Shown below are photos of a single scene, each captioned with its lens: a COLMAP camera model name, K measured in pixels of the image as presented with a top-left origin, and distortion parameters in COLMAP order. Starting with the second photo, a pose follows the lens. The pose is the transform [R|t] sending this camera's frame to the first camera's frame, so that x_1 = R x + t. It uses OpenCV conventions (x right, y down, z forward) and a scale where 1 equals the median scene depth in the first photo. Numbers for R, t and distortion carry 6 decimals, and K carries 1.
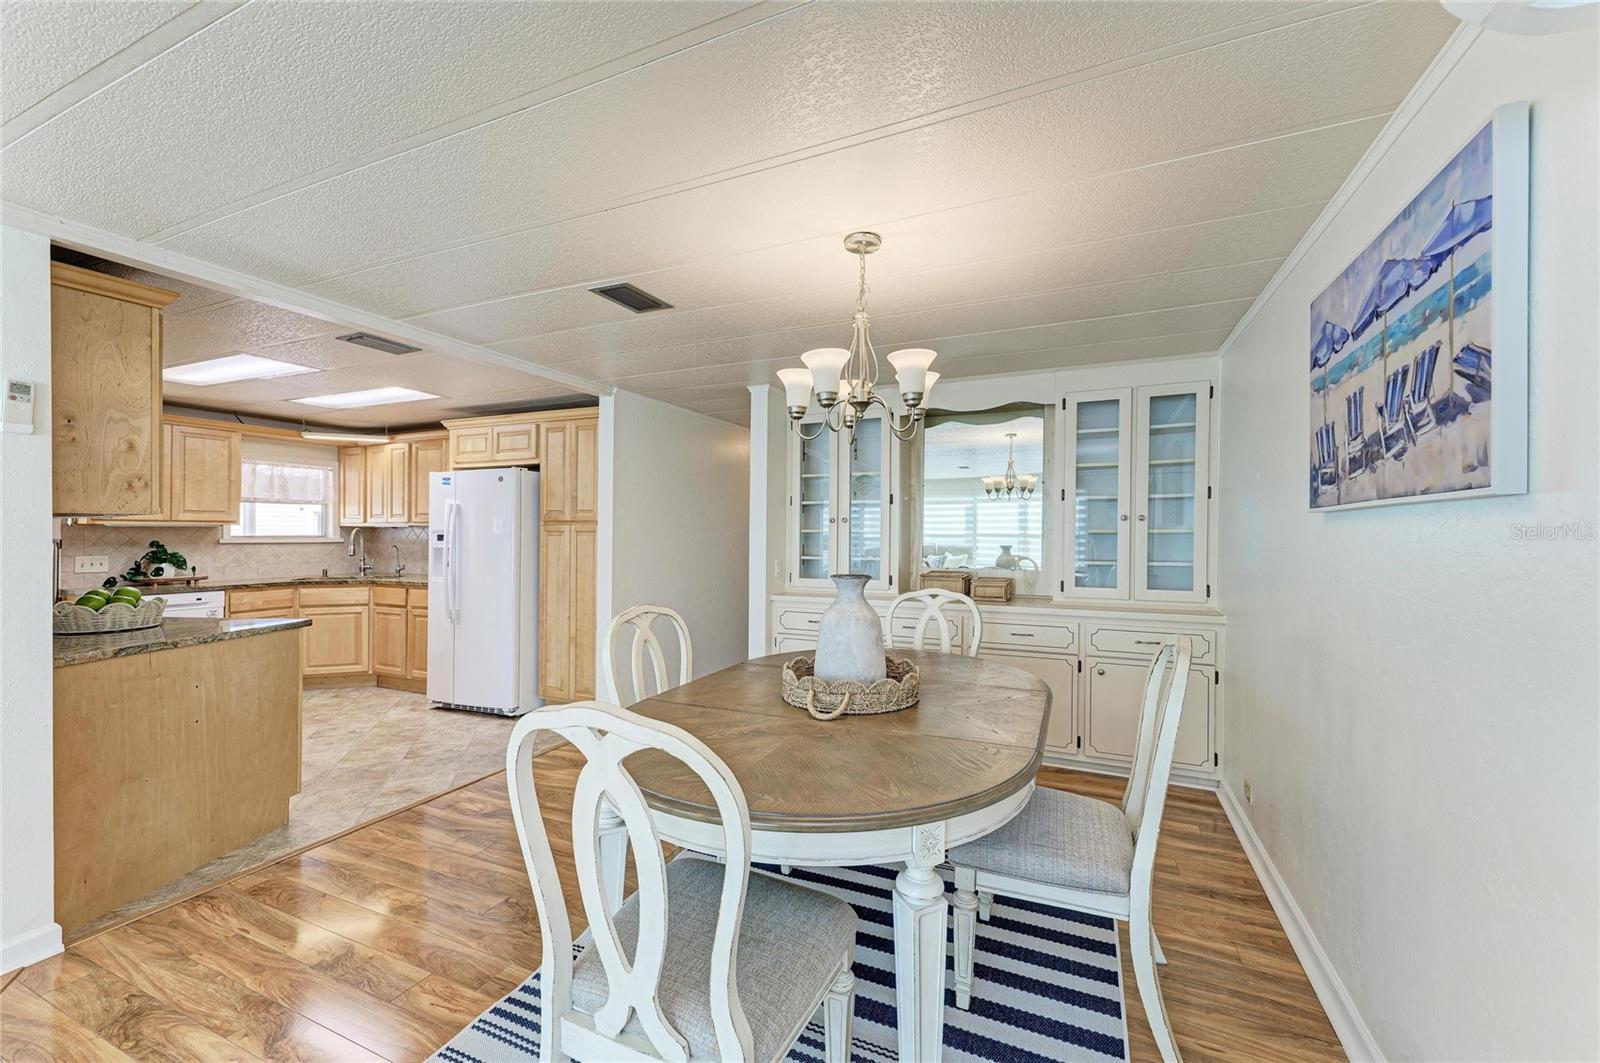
lens RADIAL K [[629.3, 0, 803.4], [0, 629.3, 536.8], [0, 0, 1]] dist [0.001637, -0.000100]
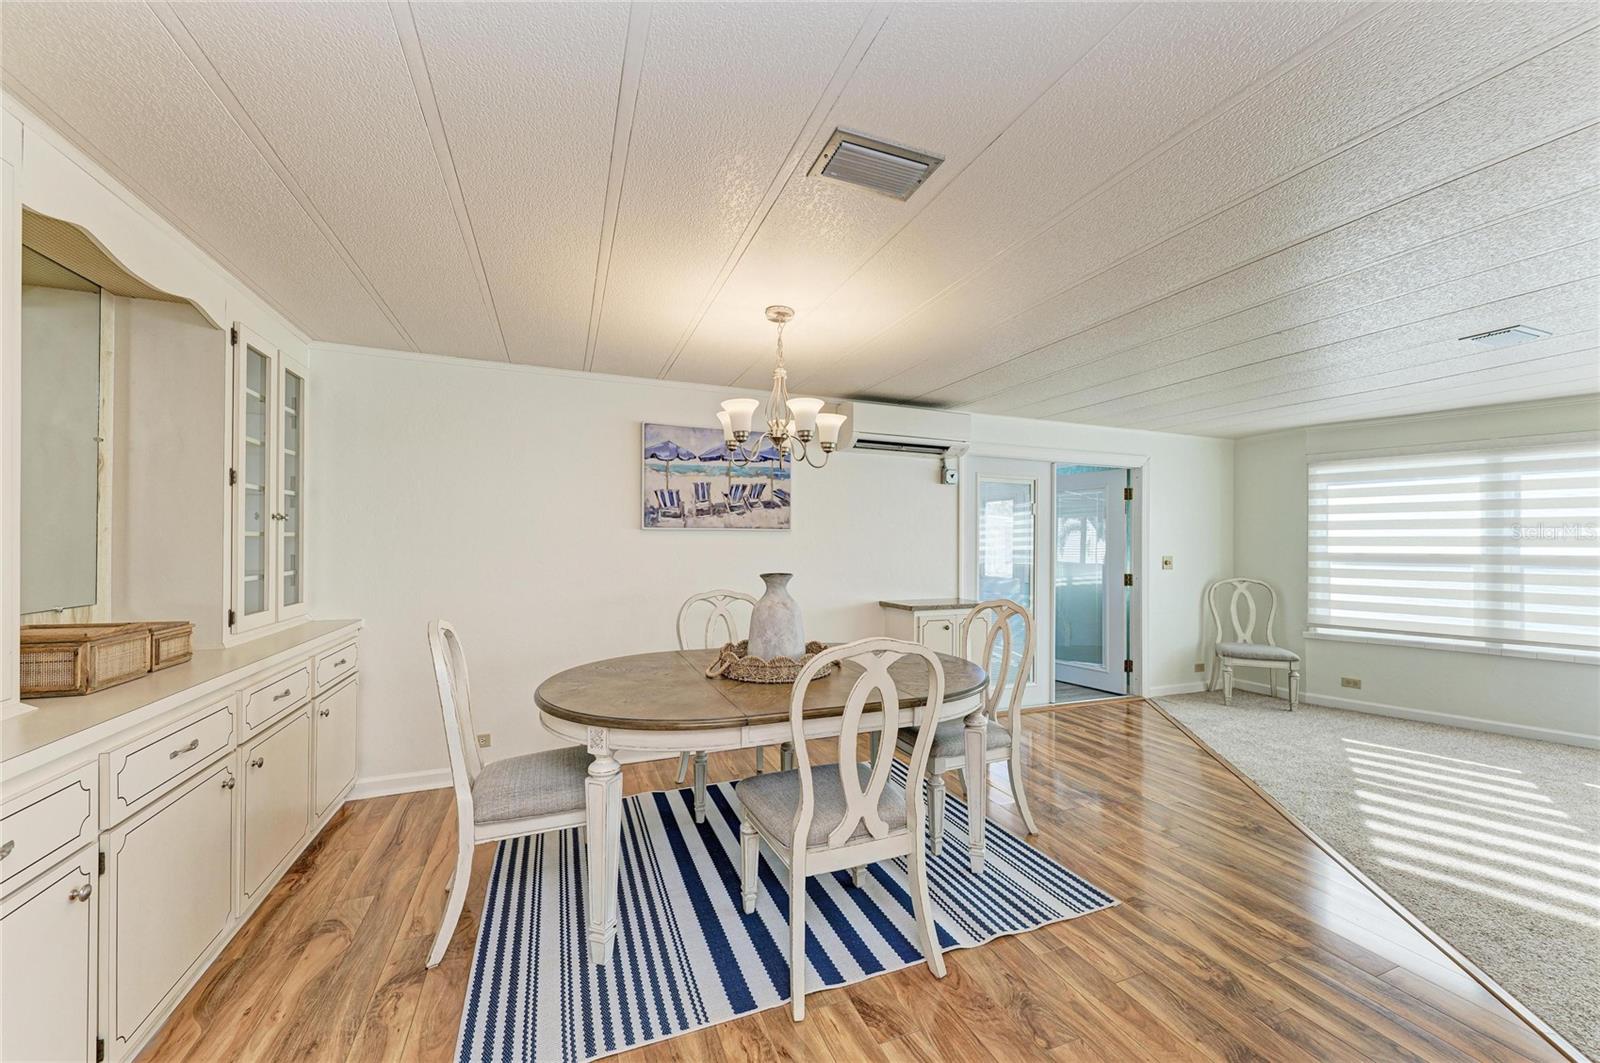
lens RADIAL K [[614.8, 0, 813.8], [0, 614.8, 541.6], [0, 0, 1]] dist [0.029923, -0.010278]
pose [[-0.726253, -0.004652, 0.687412, -0.376298], [-0.003844, 0.999989, 0.002707, -0.002581], [-0.687417, -0.000676, -0.726263, 0.838459]]
